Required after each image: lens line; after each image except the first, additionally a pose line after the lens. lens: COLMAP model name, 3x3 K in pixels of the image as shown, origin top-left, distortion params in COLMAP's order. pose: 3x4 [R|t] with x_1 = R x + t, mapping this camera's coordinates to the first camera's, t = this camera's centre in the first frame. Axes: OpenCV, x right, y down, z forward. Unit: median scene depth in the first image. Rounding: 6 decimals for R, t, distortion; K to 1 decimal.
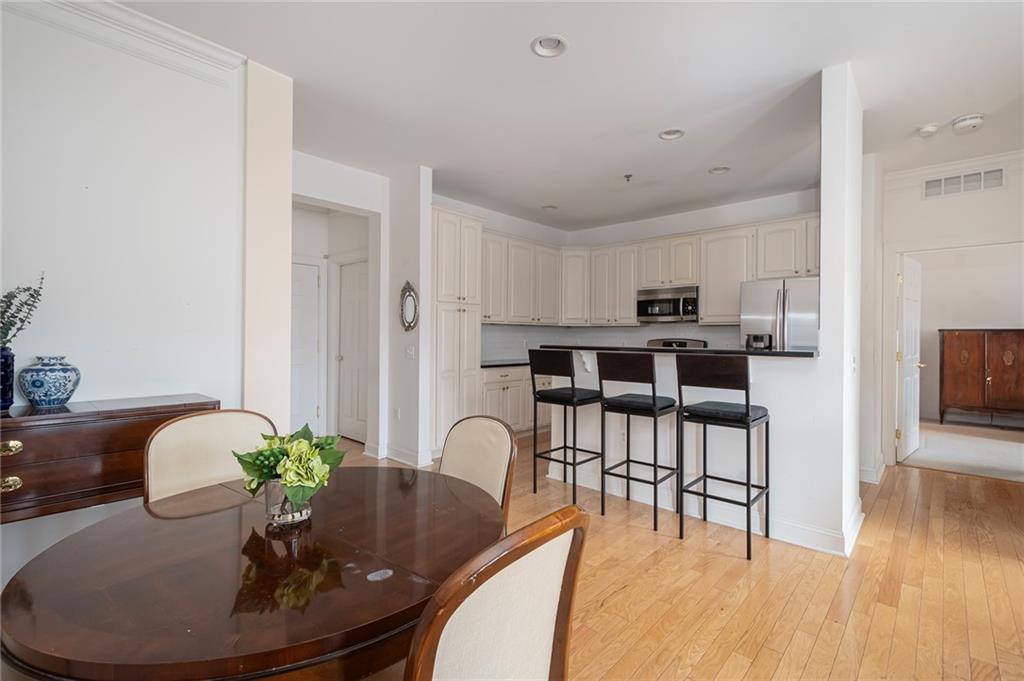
lens RADIAL K [[455.2, 0, 523.0], [0, 455.2, 338.5], [0, 0, 1]] dist [0.004708, -0.001818]
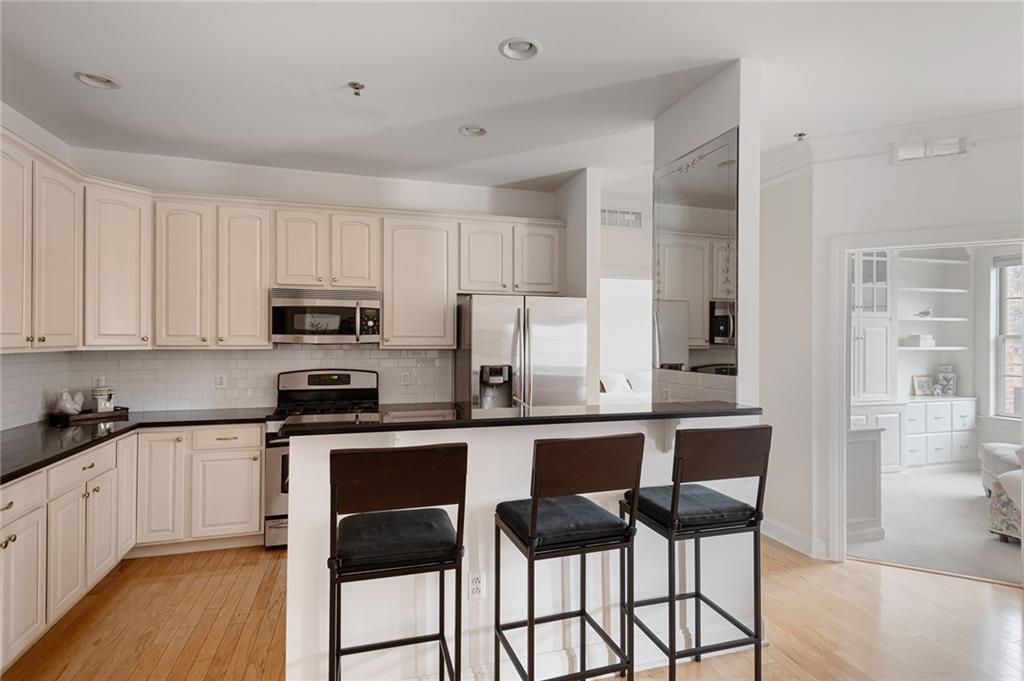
lens RADIAL K [[536.2, 0, 521.2], [0, 536.2, 336.3], [0, 0, 1]] dist [0.006498, 0.000817]
pose [[0.508541, 0.000537, 0.861038, -0.213596], [0.005493, 0.999977, -0.003868, -0.051704], [-0.861020, 0.006697, 0.508527, 0.489990]]
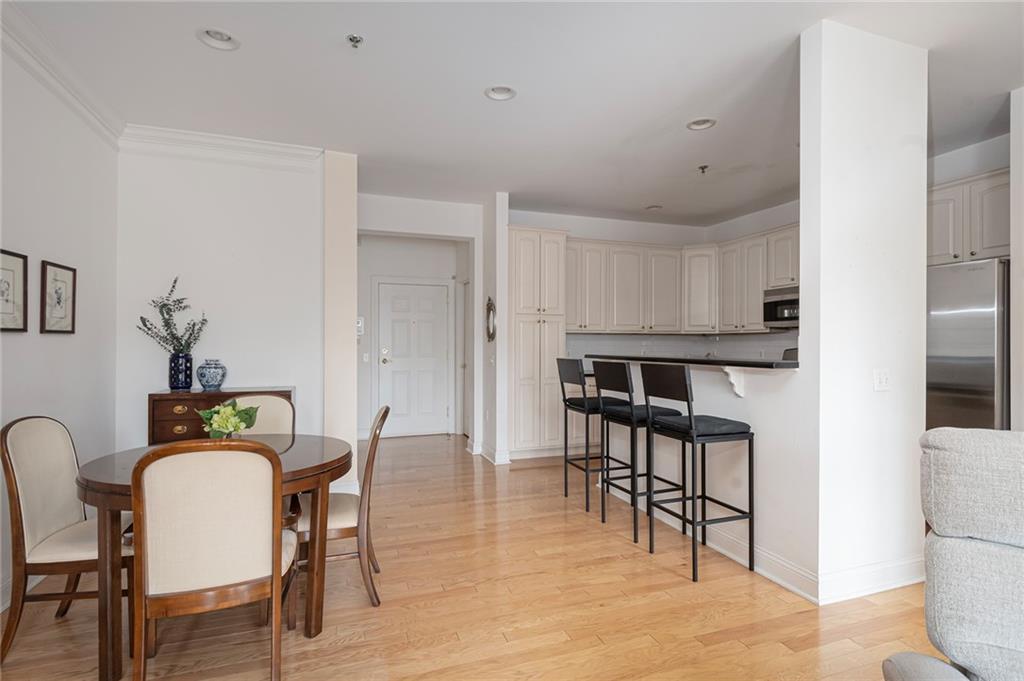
lens RADIAL K [[503.7, 0, 518.8], [0, 503.7, 345.9], [0, 0, 1]] dist [0.008276, -0.003877]
pose [[0.884025, -0.005674, -0.467405, 0.360215], [0.003132, 0.999976, -0.006216, 0.001821], [0.467429, 0.004031, 0.884021, -0.051184]]
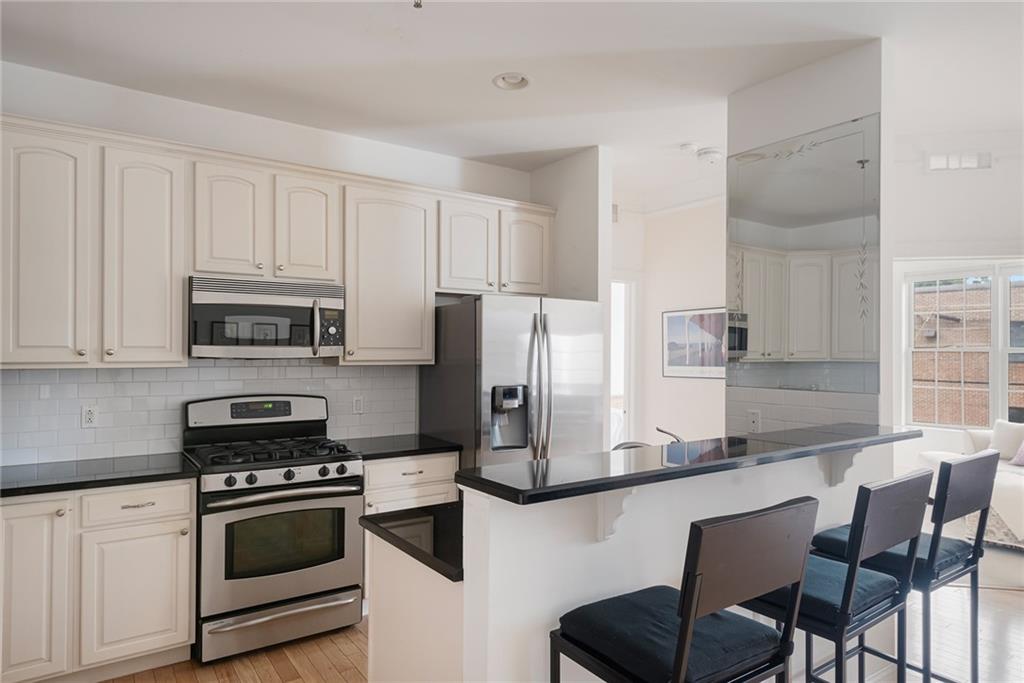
lens RADIAL K [[622.1, 0, 514.7], [0, 622.1, 347.0], [0, 0, 1]] dist [0.007666, -0.005048]
pose [[0.220520, 0.000835, 0.975382, -0.254566], [0.004842, 0.999986, -0.001950, -0.055189], [-0.975370, 0.005153, 0.220513, 0.778404]]
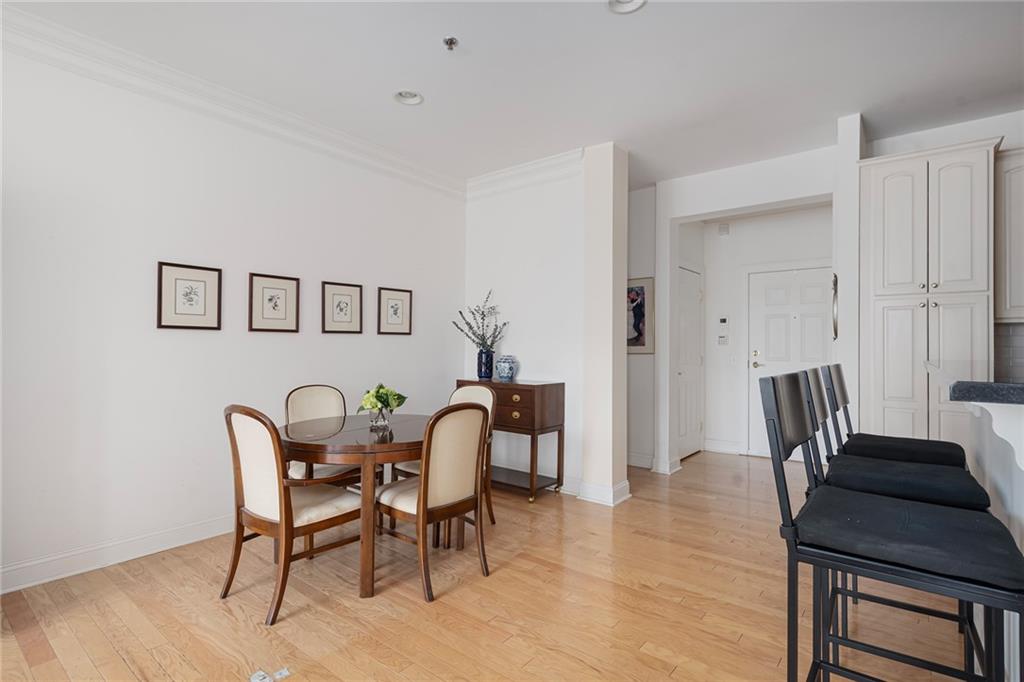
lens RADIAL K [[503.7, 0, 522.2], [0, 503.7, 341.0], [0, 0, 1]] dist [0.008276, -0.003877]
pose [[0.078381, -0.019508, -0.996733, 0.511354], [-0.011791, 0.999720, -0.020494, 0.008810], [0.996854, 0.013359, 0.078129, 0.385202]]
